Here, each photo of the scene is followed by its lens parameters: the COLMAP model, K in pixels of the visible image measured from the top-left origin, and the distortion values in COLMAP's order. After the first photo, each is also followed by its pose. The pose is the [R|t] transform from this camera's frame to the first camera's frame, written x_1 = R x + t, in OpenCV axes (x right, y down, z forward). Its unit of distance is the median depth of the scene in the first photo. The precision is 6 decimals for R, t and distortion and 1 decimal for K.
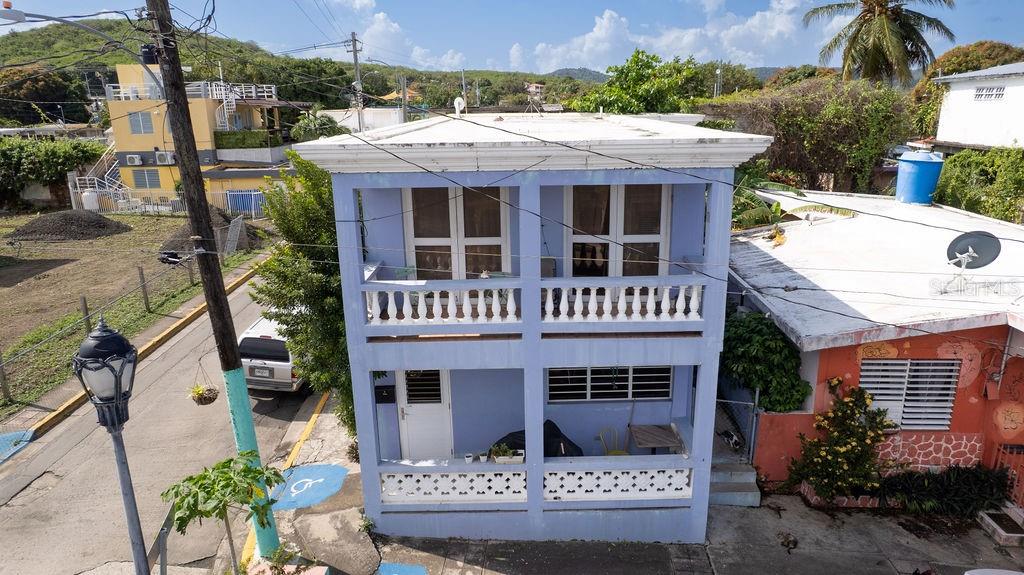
lens RADIAL K [[684.1, 0, 517.0], [0, 684.1, 288.8], [0, 0, 1]] dist [-0.075579, 0.069647]
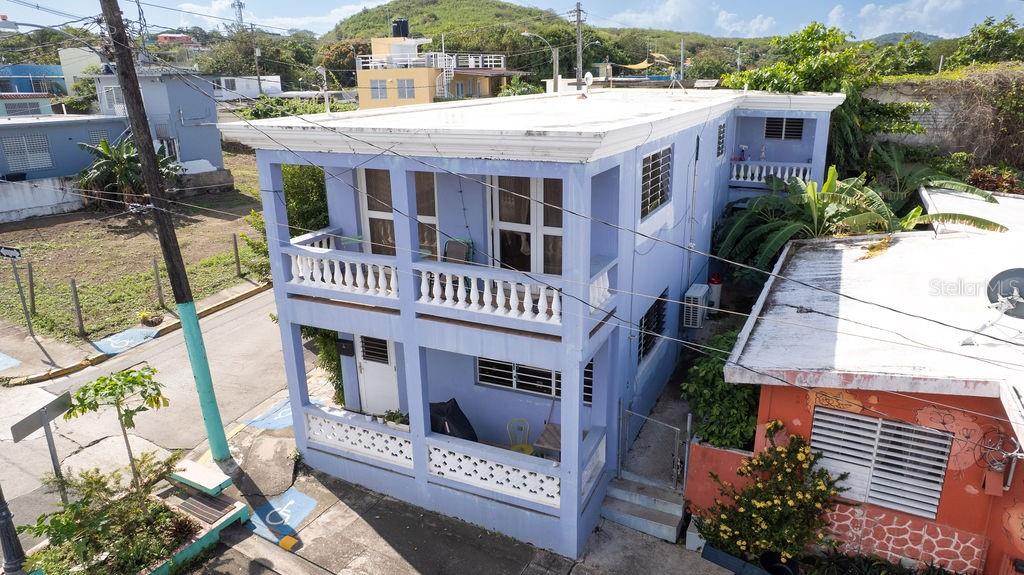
lens RADIAL K [[684.1, 0, 517.0], [0, 684.1, 288.8], [0, 0, 1]] dist [-0.075579, 0.069647]
pose [[0.899793, 0.136115, -0.414542, 0.505320], [-0.116505, 0.990550, 0.072367, -0.053898], [0.420475, -0.016819, 0.907148, 0.103154]]
